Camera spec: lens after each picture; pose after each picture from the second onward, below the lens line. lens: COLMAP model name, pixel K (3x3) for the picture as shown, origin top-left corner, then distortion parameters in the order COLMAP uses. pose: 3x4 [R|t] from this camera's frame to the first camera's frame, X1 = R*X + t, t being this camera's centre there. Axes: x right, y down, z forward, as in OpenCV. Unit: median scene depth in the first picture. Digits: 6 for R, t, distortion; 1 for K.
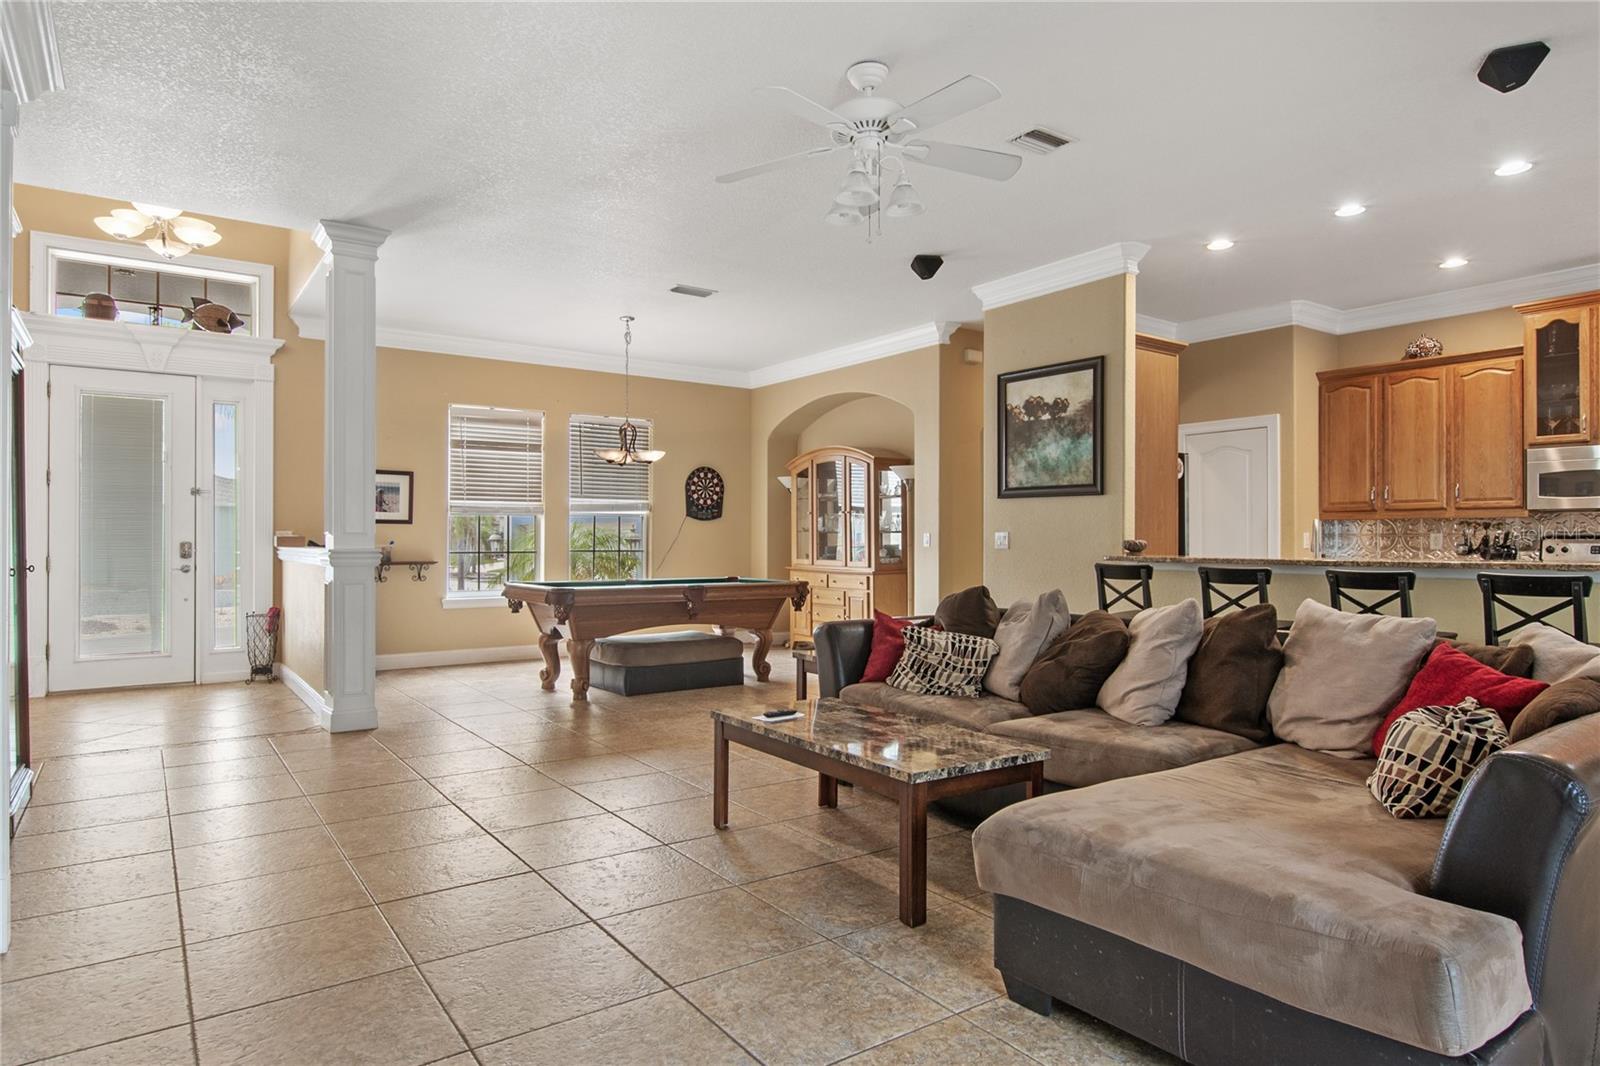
lens RADIAL K [[932.7, 0, 793.2], [0, 932.7, 530.9], [0, 0, 1]] dist [0.000127, -0.002449]
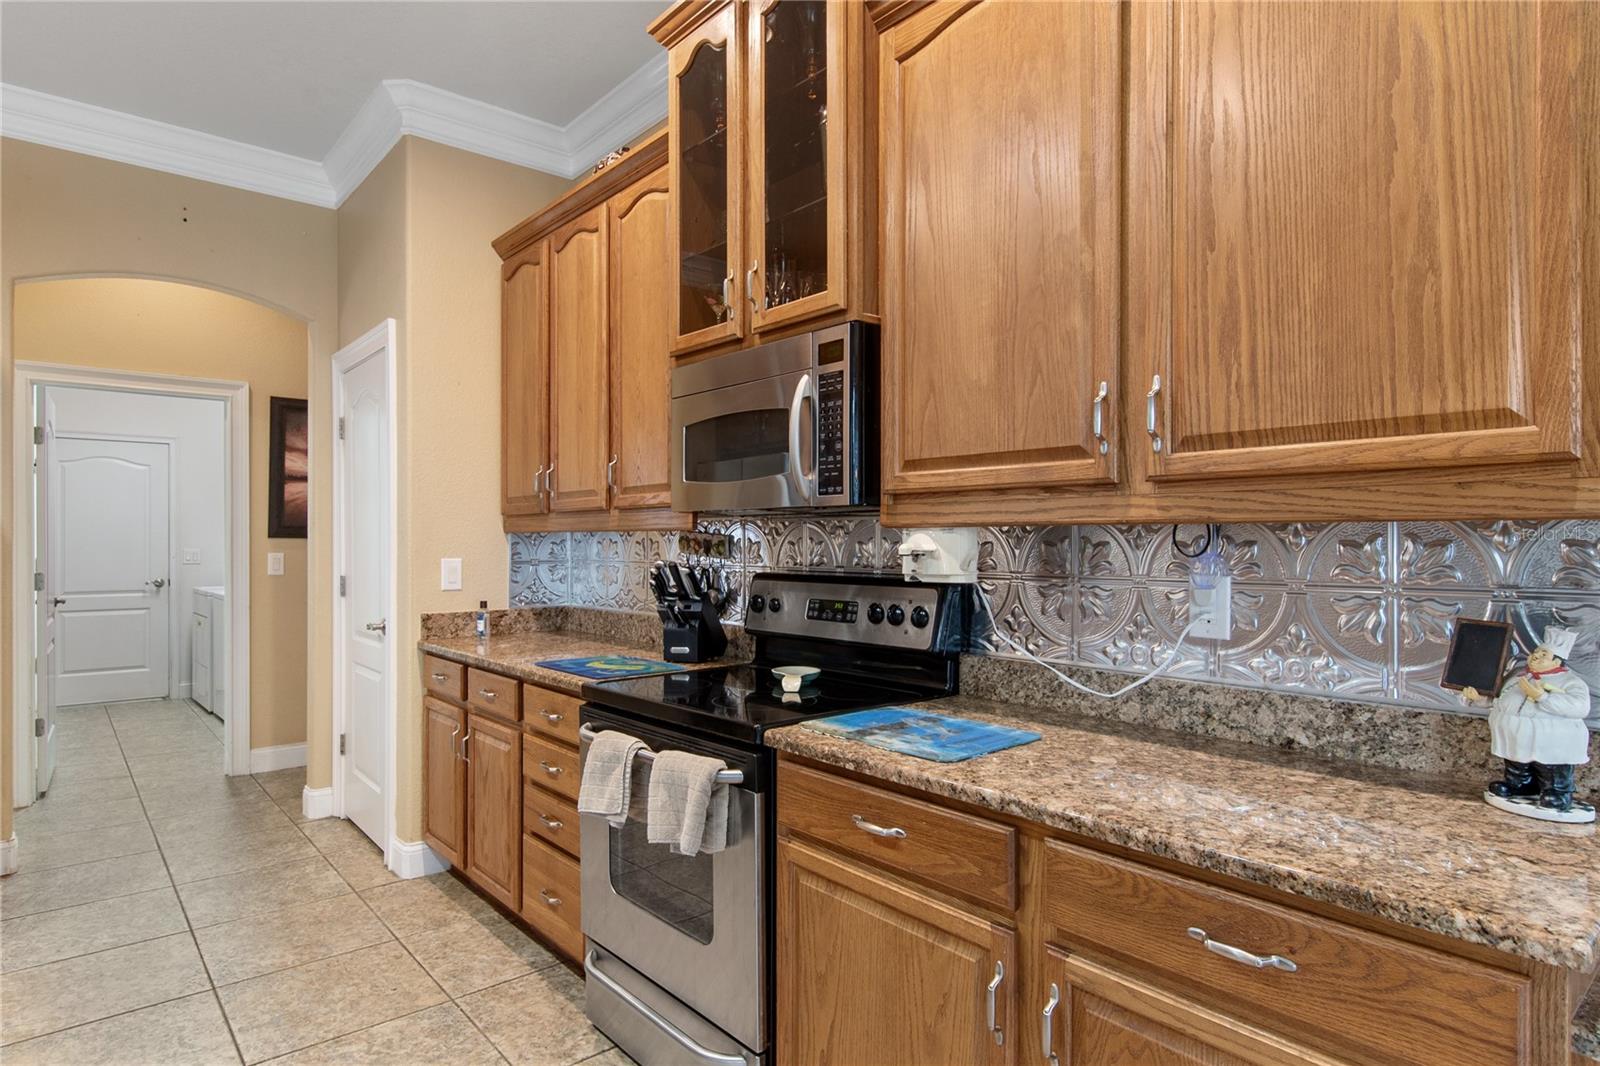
lens RADIAL K [[883.1, 0, 794.6], [0, 883.1, 538.5], [0, 0, 1]] dist [-0.001509, -0.001000]
pose [[0.996304, -0.002006, 0.085870, 0.818277], [0.001352, 0.999970, 0.007678, -0.014111], [-0.085883, -0.007533, 0.996277, 0.604679]]
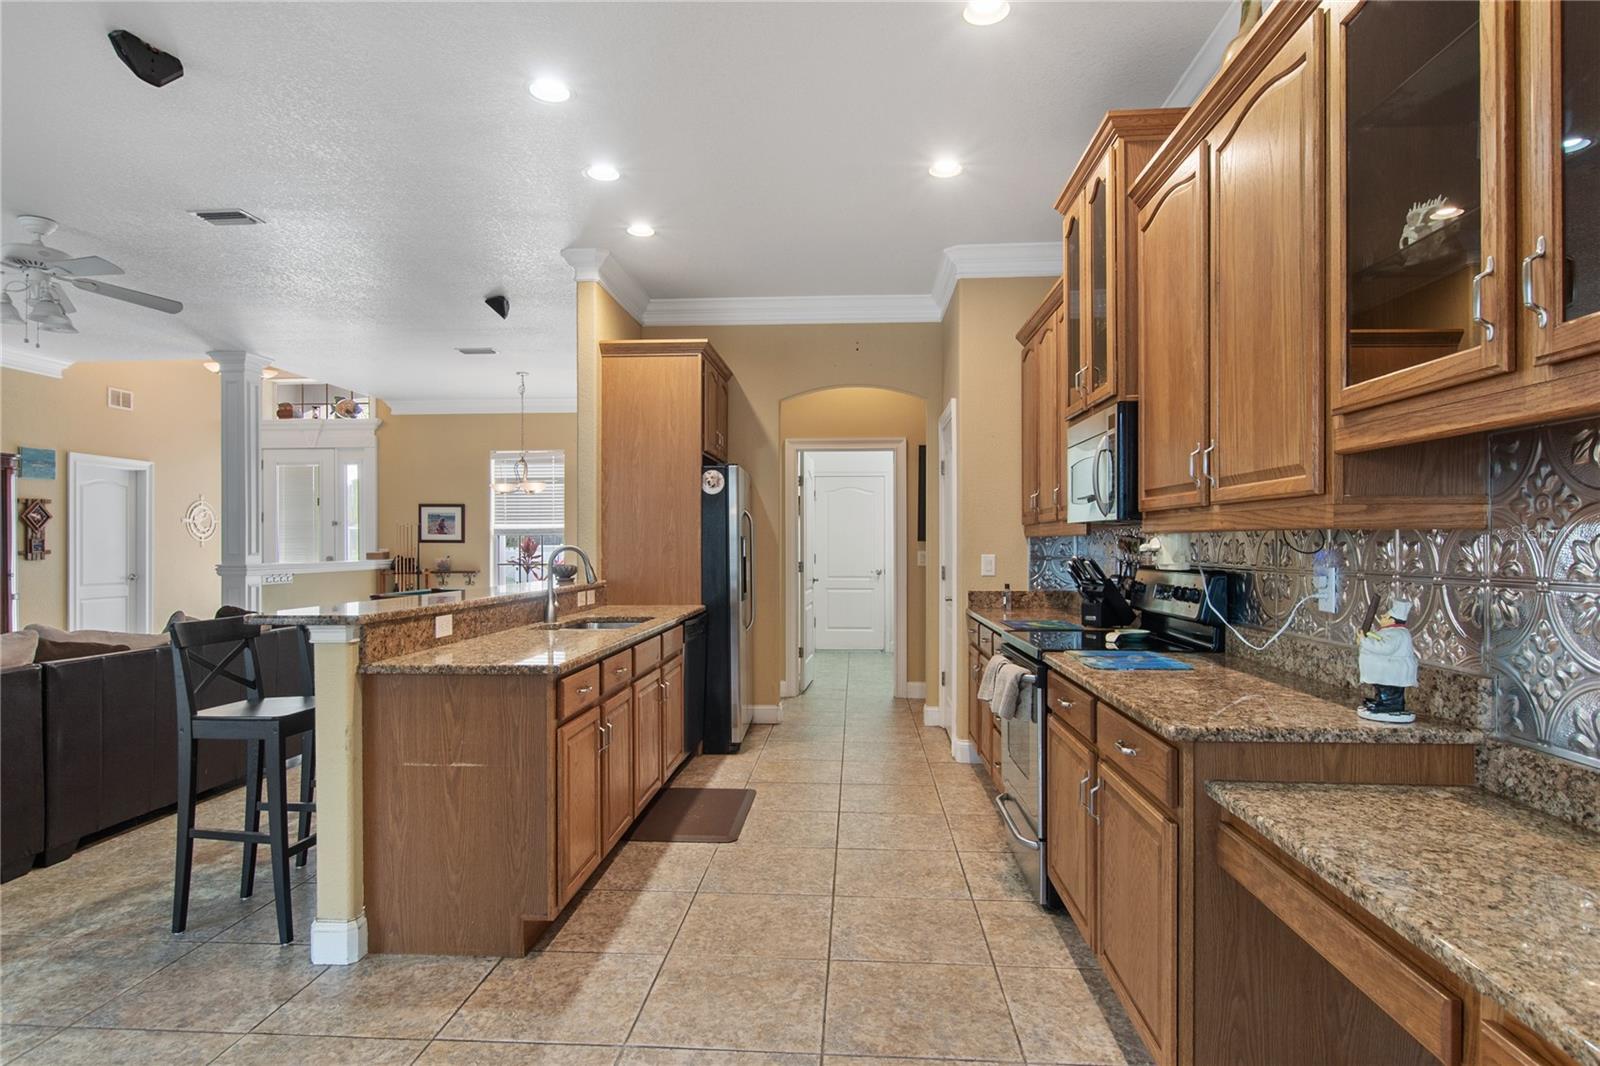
lens RADIAL K [[887.7, 0, 800.0], [0, 887.7, 533.0], [0, 0, 1]] dist [-0.001358, -0.000136]
pose [[0.774538, -0.009675, -0.632453, 1.041272], [0.008447, 0.999952, -0.004952, -0.015143], [0.632471, -0.001507, 0.774583, 0.420853]]
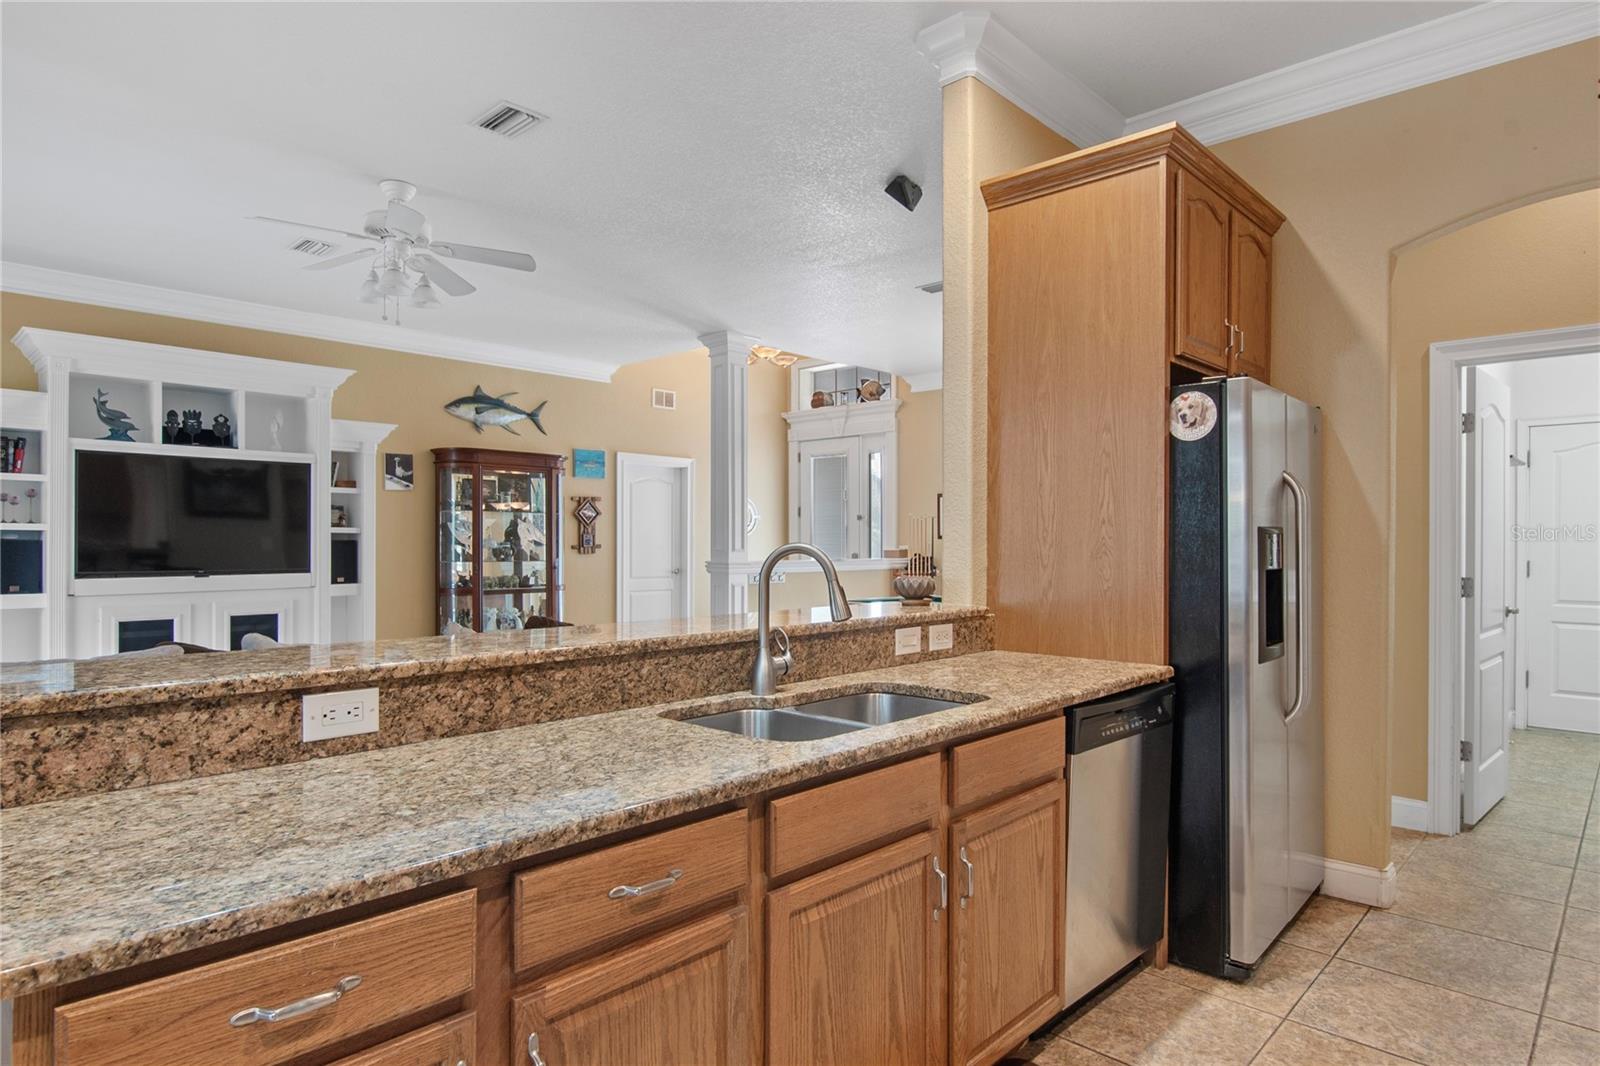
lens RADIAL K [[908.0, 0, 798.6], [0, 908.0, 543.4], [0, 0, 1]] dist [-0.003153, 0.000730]
pose [[0.191435, 0.003402, -0.981499, 0.817455], [0.006650, 0.999967, 0.004763, -0.012357], [0.981483, -0.007439, 0.191406, 0.770145]]
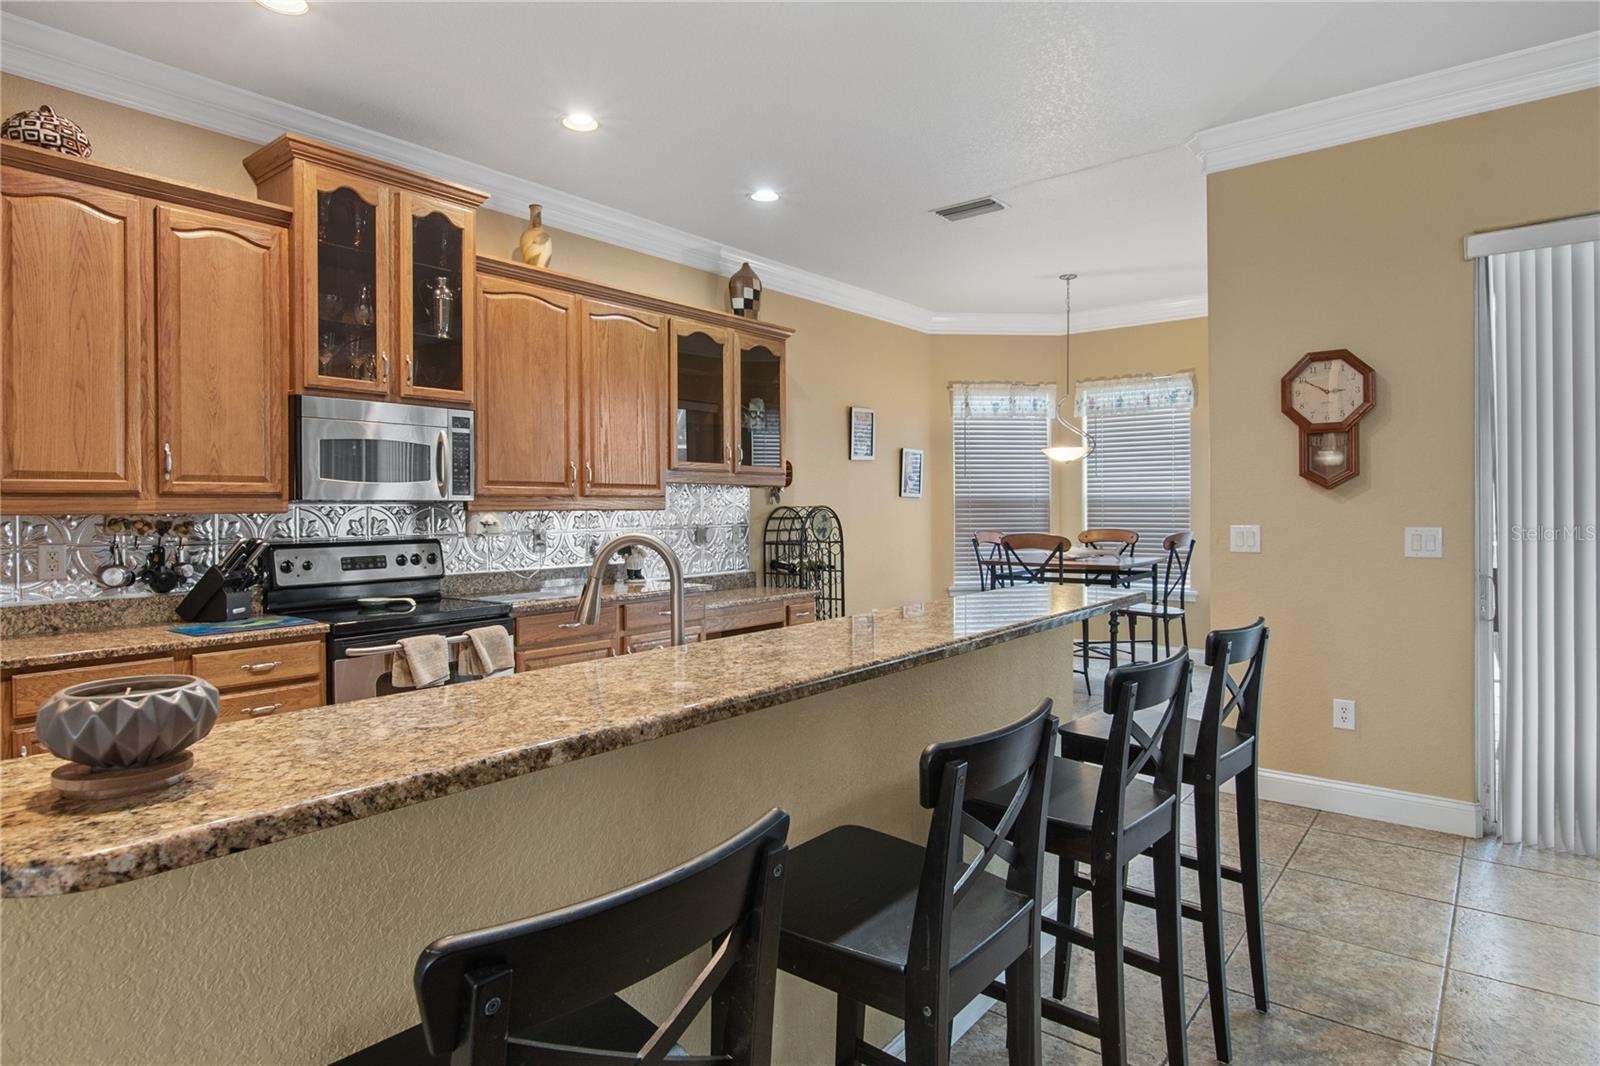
lens RADIAL K [[891.7, 0, 805.8], [0, 891.7, 508.8], [0, 0, 1]] dist [0.000174, 0.000233]
pose [[-0.280679, -0.002489, 0.959799, 0.176289], [-0.001901, 0.999996, 0.002037, -0.019402], [-0.959800, -0.001253, -0.280682, 0.867005]]
